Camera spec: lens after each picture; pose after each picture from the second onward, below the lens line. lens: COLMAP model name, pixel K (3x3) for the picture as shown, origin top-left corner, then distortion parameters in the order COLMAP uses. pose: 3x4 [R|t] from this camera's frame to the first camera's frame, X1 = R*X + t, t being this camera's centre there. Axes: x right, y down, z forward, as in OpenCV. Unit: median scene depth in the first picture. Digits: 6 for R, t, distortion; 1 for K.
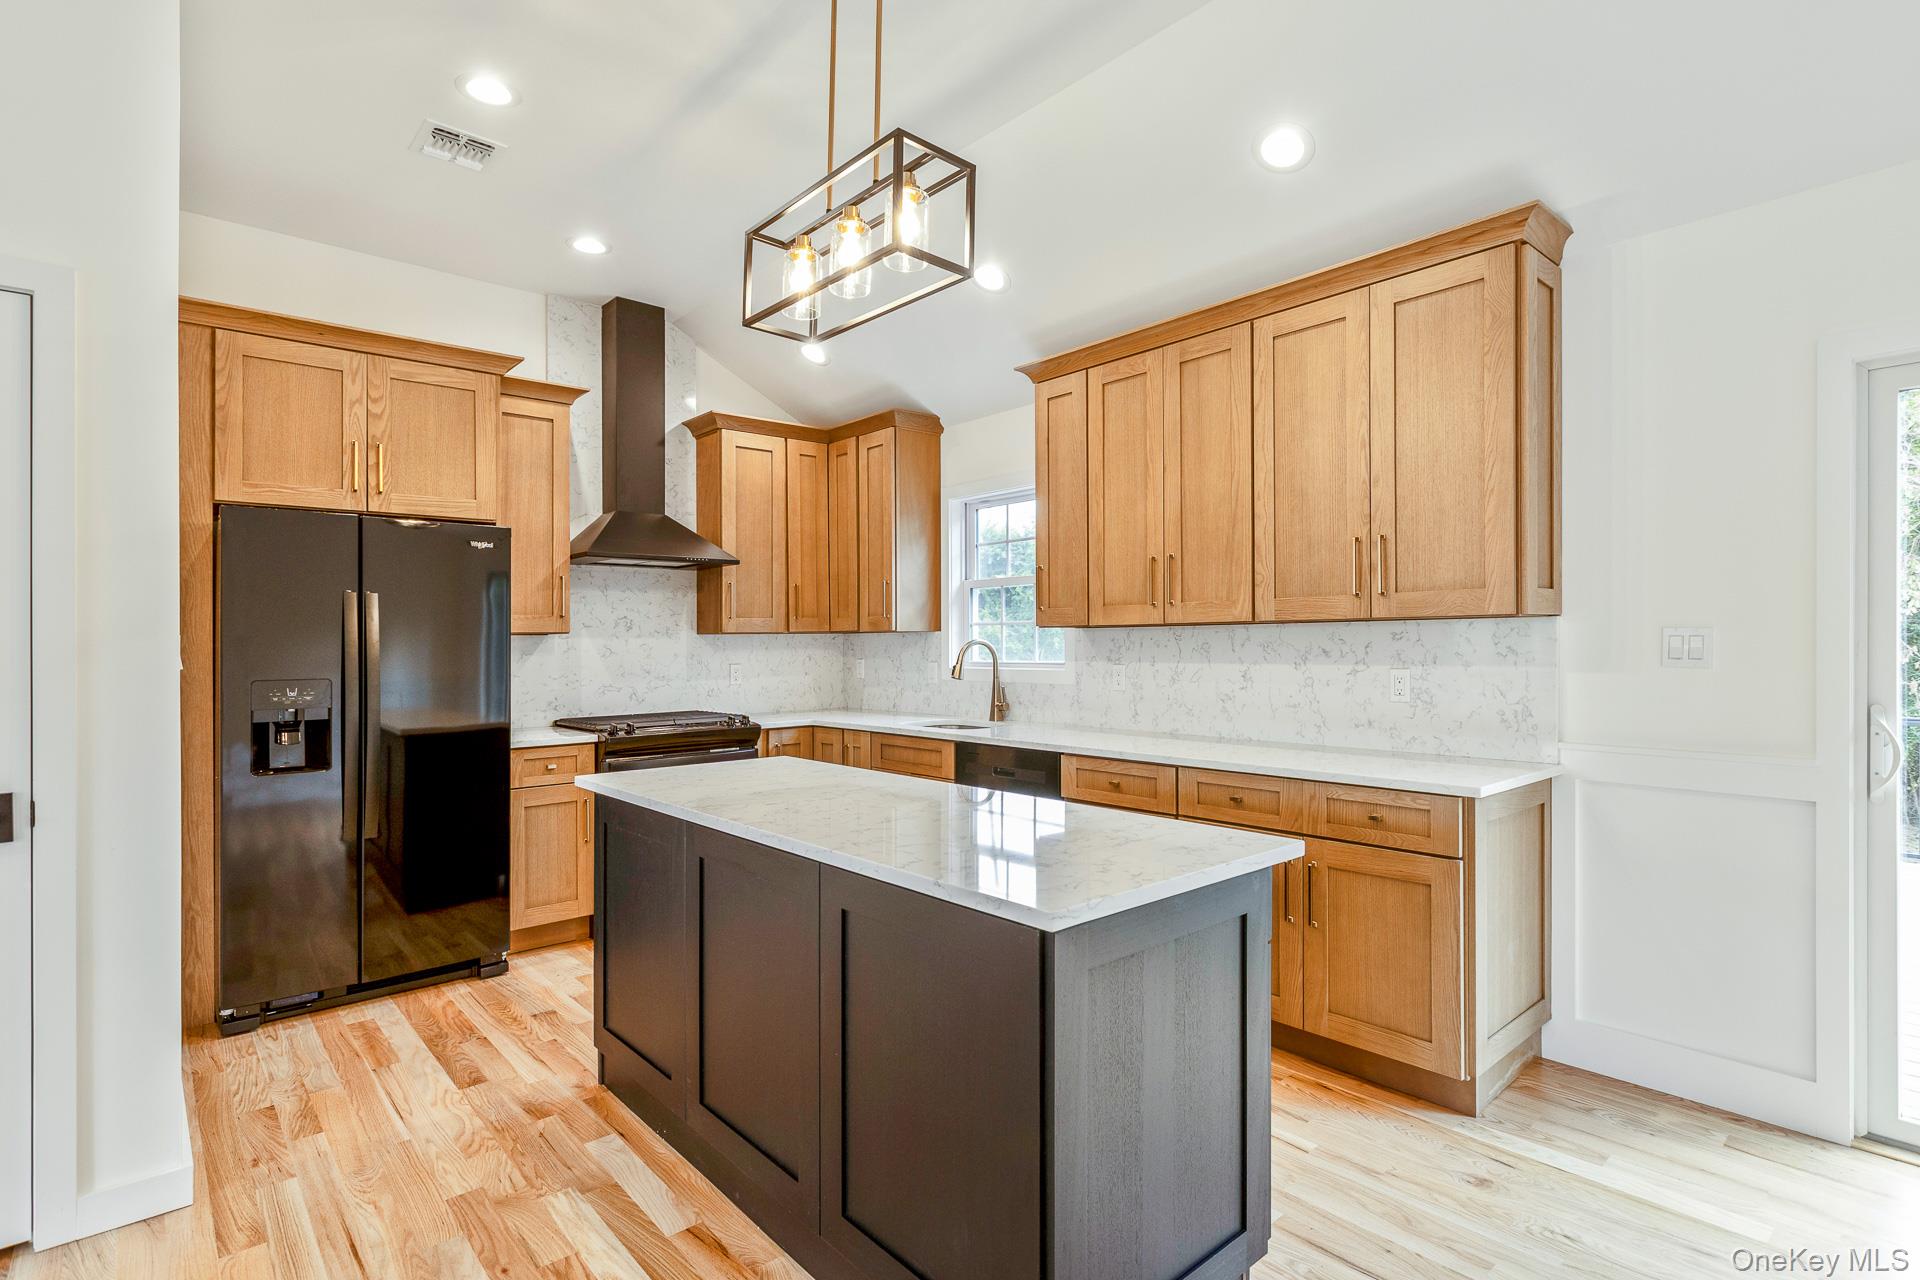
lens RADIAL K [[943.8, 0, 956.5], [0, 943.8, 642.1], [0, 0, 1]] dist [0.017358, -0.000175]
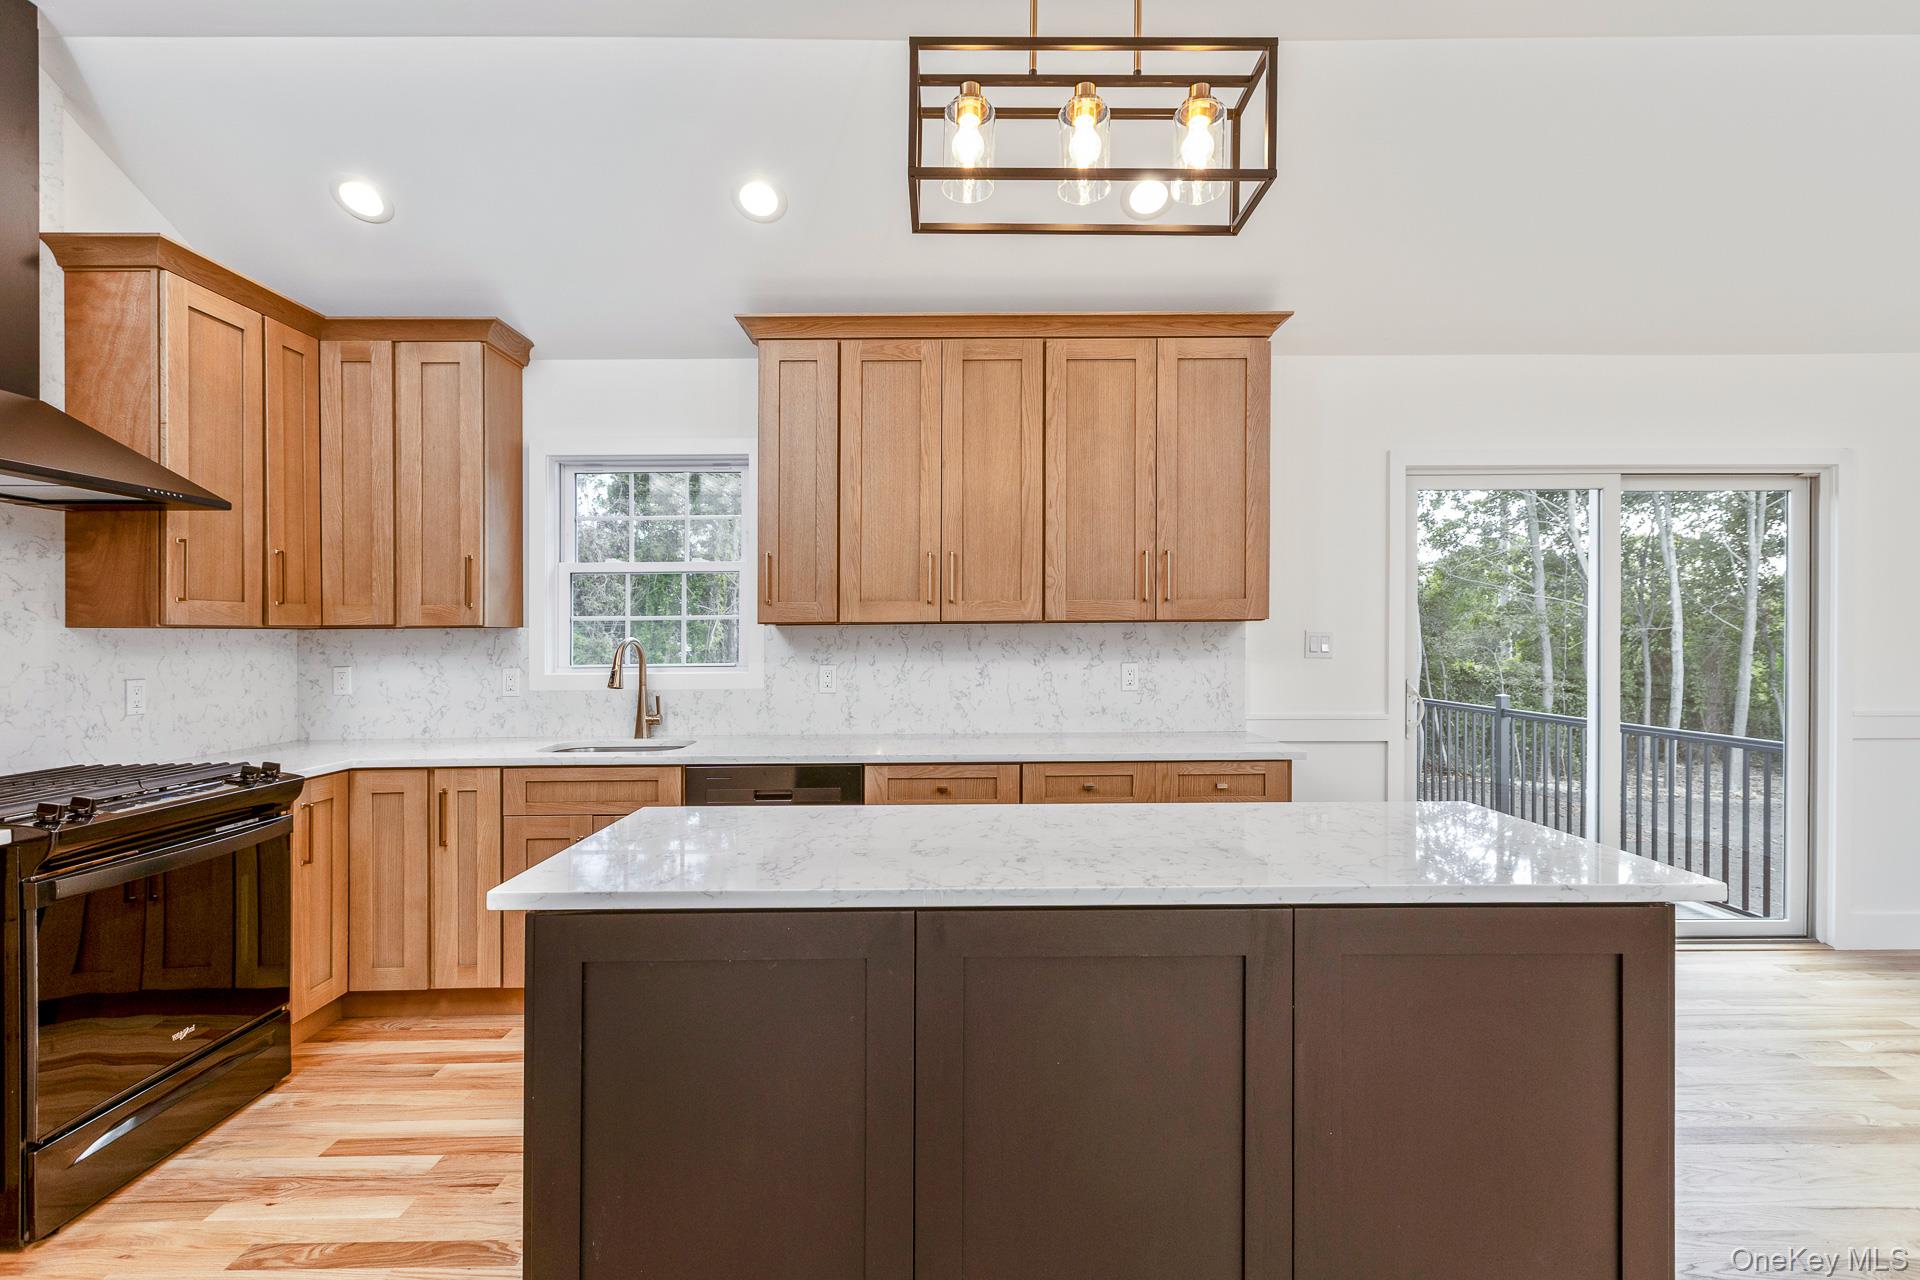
lens RADIAL K [[915.1, 0, 963.6], [0, 915.1, 646.6], [0, 0, 1]] dist [0.012975, 0.000979]
pose [[0.658257, -0.004550, 0.752780, -0.476995], [0.001746, 0.999988, 0.004518, 0.002219], [-0.752791, -0.001660, 0.658257, 0.352855]]
